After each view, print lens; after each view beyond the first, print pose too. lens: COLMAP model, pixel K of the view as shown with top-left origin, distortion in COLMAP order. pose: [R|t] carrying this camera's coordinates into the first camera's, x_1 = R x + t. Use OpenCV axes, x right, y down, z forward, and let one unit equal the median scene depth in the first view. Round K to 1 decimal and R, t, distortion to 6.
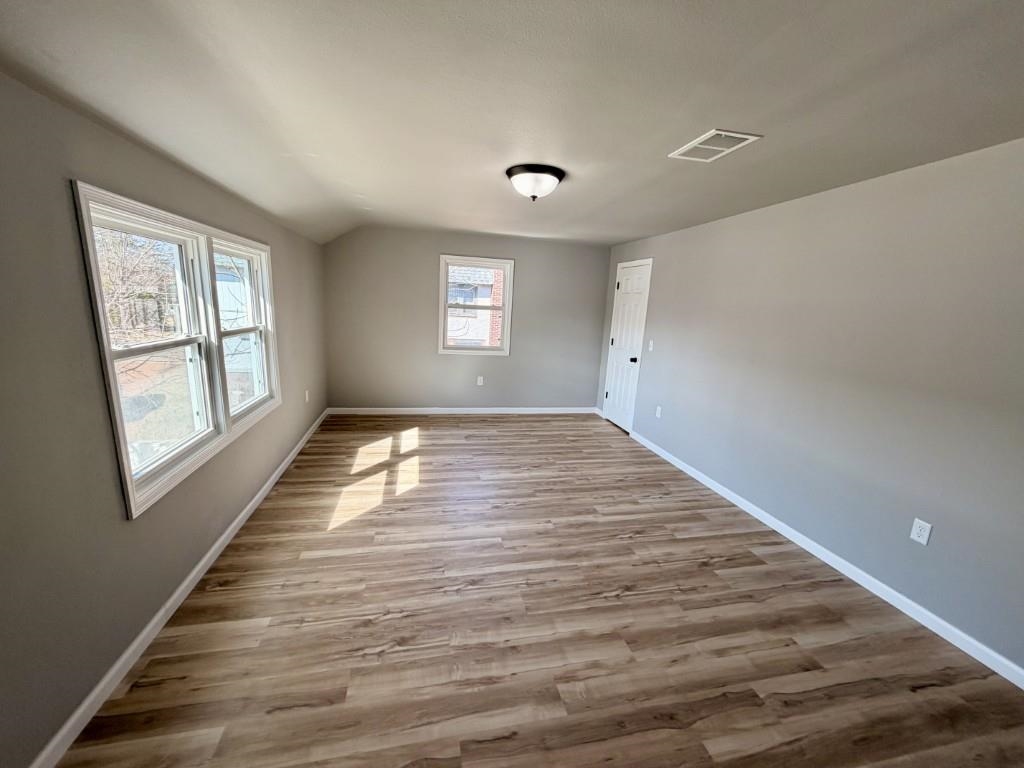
lens RADIAL K [[407.3, 0, 508.9], [0, 407.3, 387.8], [0, 0, 1]] dist [-0.000046, 0.000078]
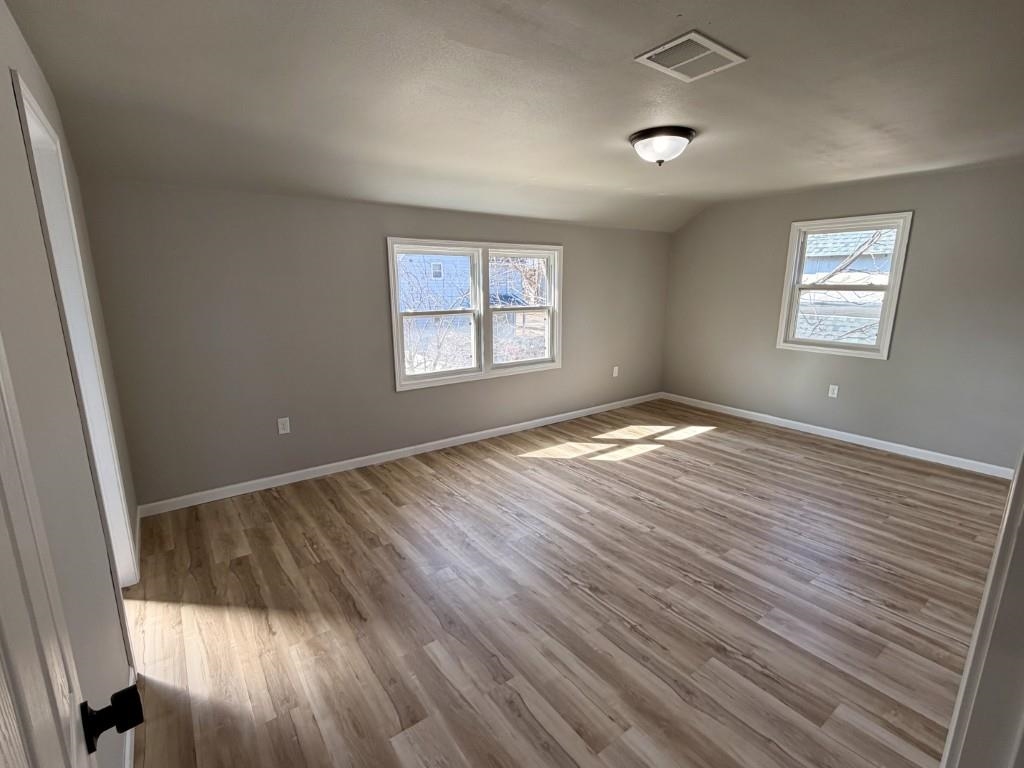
lens RADIAL K [[482.2, 0, 510.4], [0, 482.2, 385.7], [0, 0, 1]] dist [0.000240, -0.000623]
pose [[0.405733, 0.143409, -0.902671, 0.762074], [-0.165597, 0.982803, 0.081707, -0.003089], [0.898865, 0.116328, 0.422504, 0.227585]]
